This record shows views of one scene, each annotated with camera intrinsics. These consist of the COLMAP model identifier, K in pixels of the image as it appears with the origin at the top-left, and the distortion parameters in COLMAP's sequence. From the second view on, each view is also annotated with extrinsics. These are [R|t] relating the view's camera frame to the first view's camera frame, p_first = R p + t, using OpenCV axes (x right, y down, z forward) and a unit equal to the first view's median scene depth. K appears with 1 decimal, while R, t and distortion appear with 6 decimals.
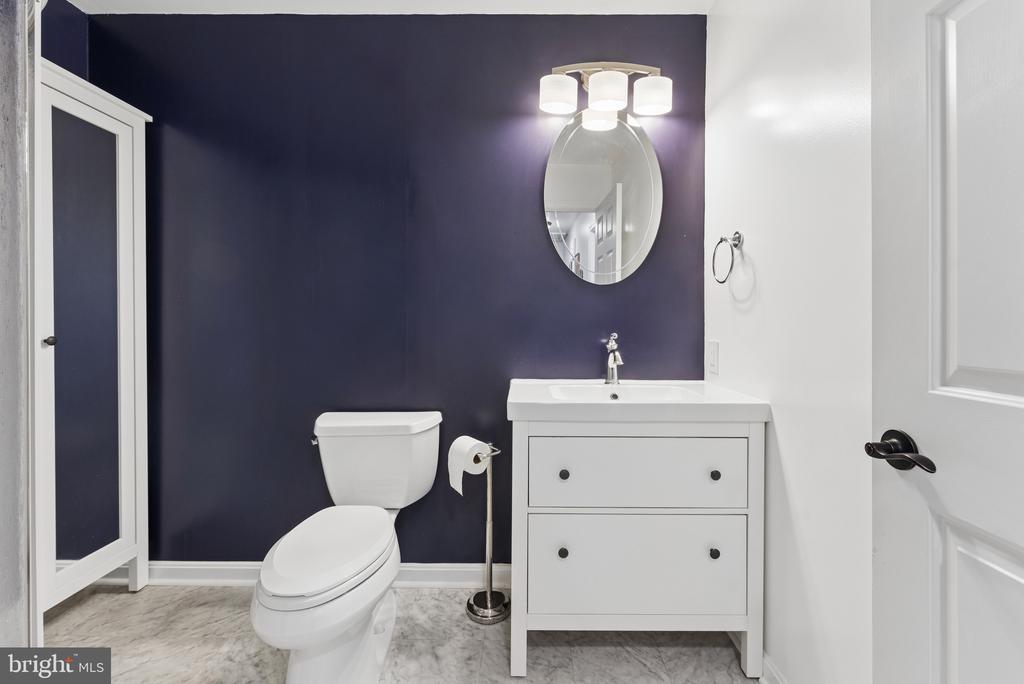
lens RADIAL K [[430.0, 0, 514.2], [0, 430.0, 324.6], [0, 0, 1]] dist [-0.000518, -0.000412]
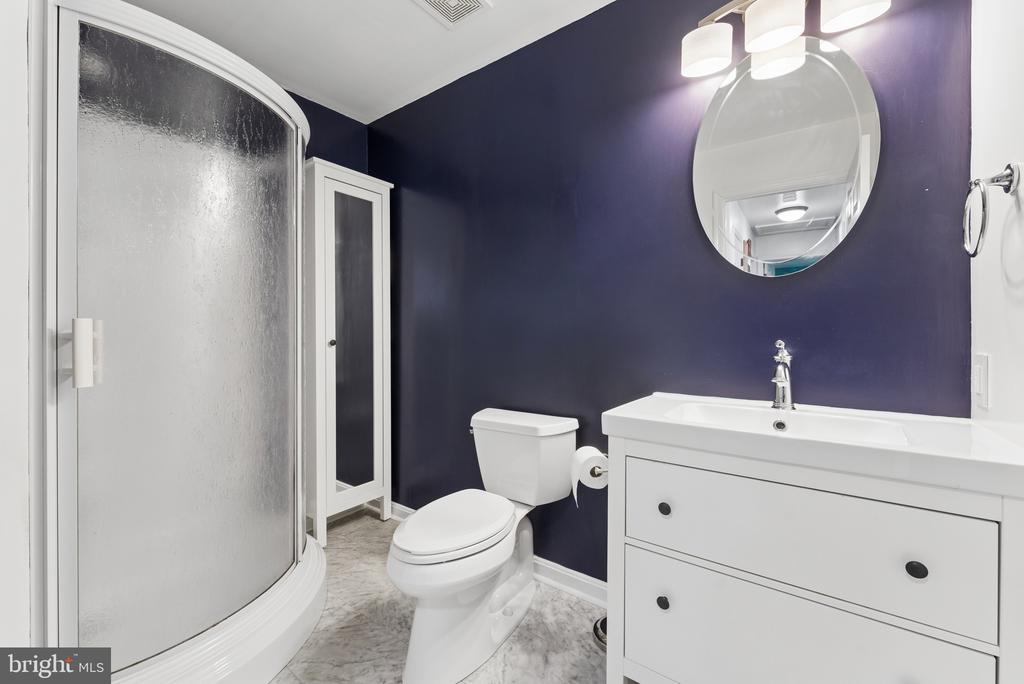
lens RADIAL K [[417.3, 0, 509.6], [0, 417.3, 334.2], [0, 0, 1]] dist [-0.000056, -0.000255]
pose [[0.805282, -0.002974, -0.592884, 0.292148], [-0.000051, 0.999987, -0.005085, 0.013353], [0.592892, 0.004125, 0.805272, 0.142145]]
